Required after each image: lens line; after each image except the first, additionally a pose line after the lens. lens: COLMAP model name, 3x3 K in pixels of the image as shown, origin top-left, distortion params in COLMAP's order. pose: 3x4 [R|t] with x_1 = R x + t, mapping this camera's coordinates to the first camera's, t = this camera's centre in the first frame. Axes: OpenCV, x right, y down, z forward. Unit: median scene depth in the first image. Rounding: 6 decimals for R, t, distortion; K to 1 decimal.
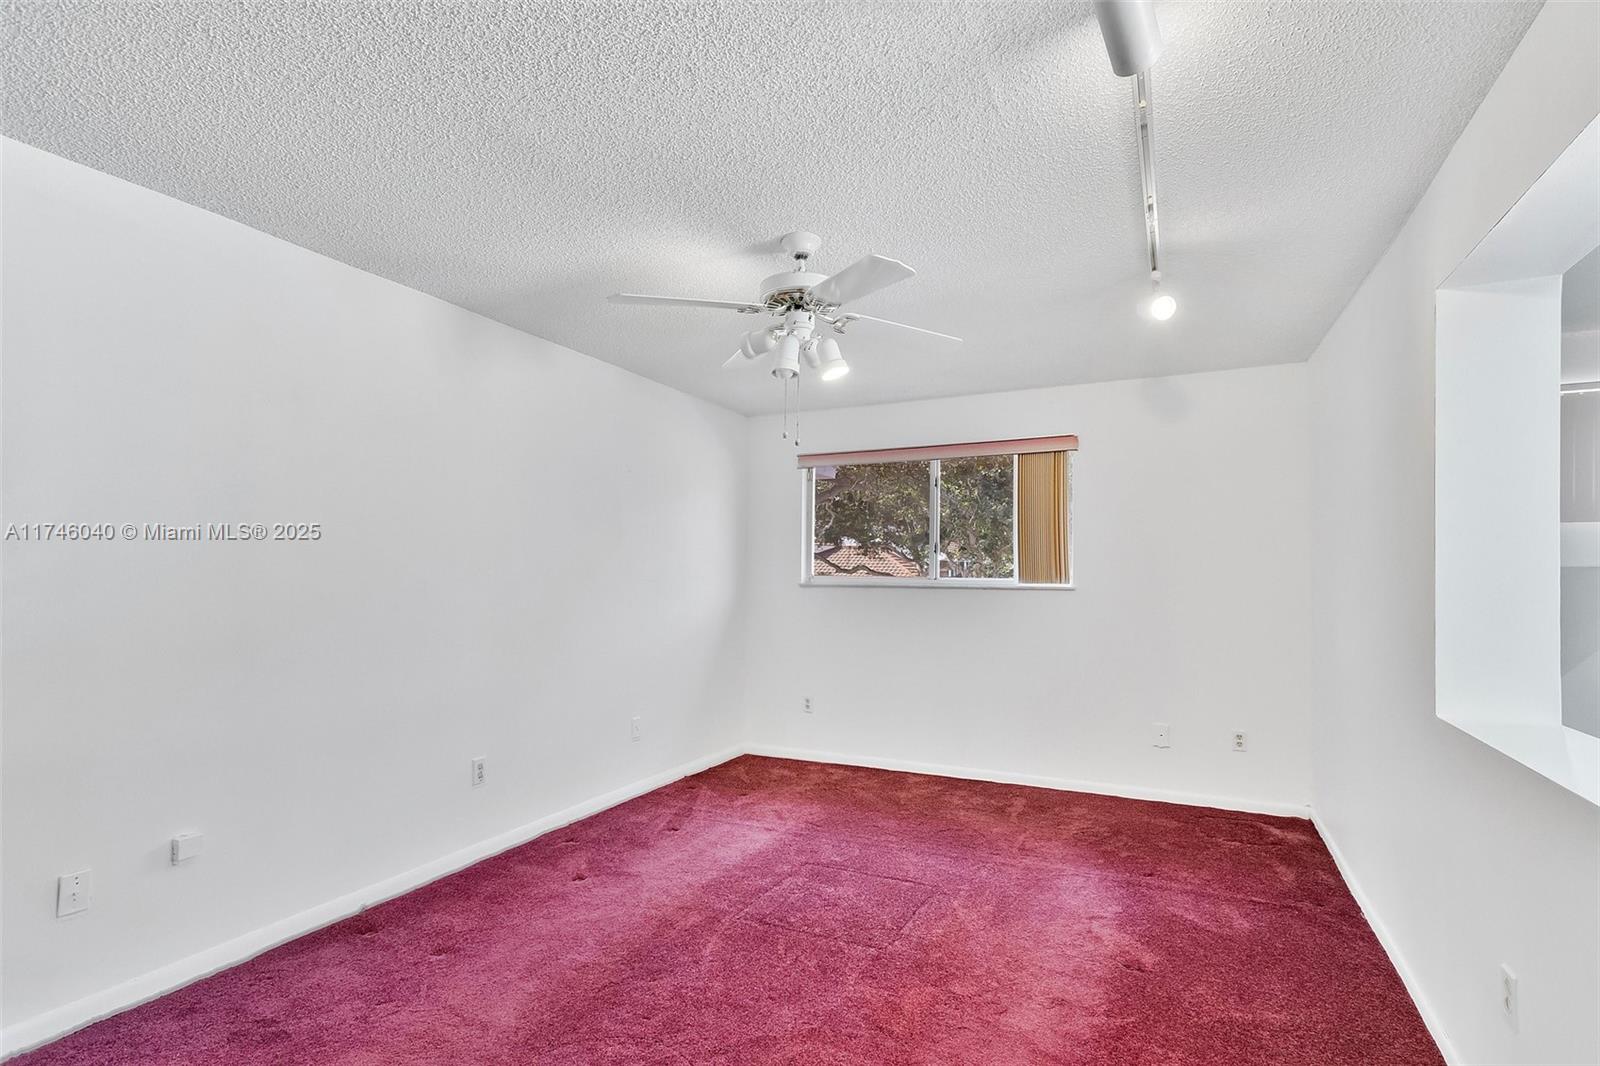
lens RADIAL K [[774.0, 0, 810.5], [0, 774.0, 549.0], [0, 0, 1]] dist [-0.000656, -0.000511]
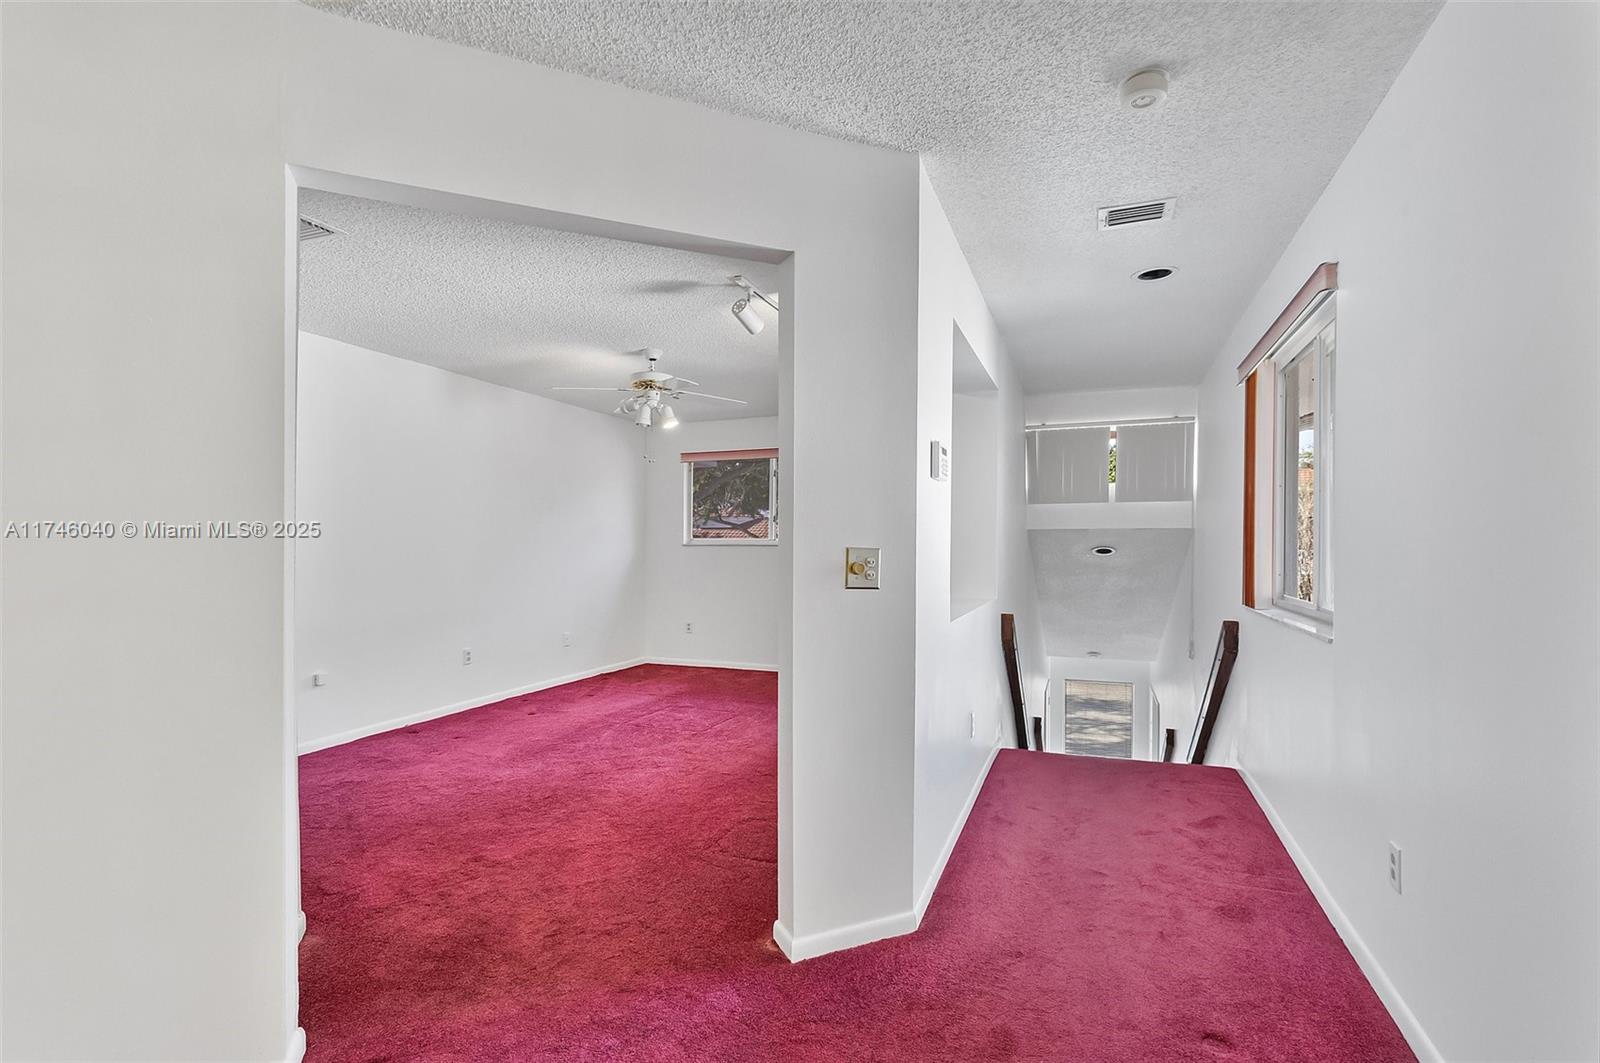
lens RADIAL K [[761.8, 0, 800.0], [0, 761.8, 531.5], [0, 0, 1]] dist [-0.000924, -0.000602]
pose [[0.997456, -0.008066, 0.070821, 0.202943], [0.007077, 0.999874, 0.014201, 0.008456], [-0.070926, -0.013664, 0.997388, -0.826991]]
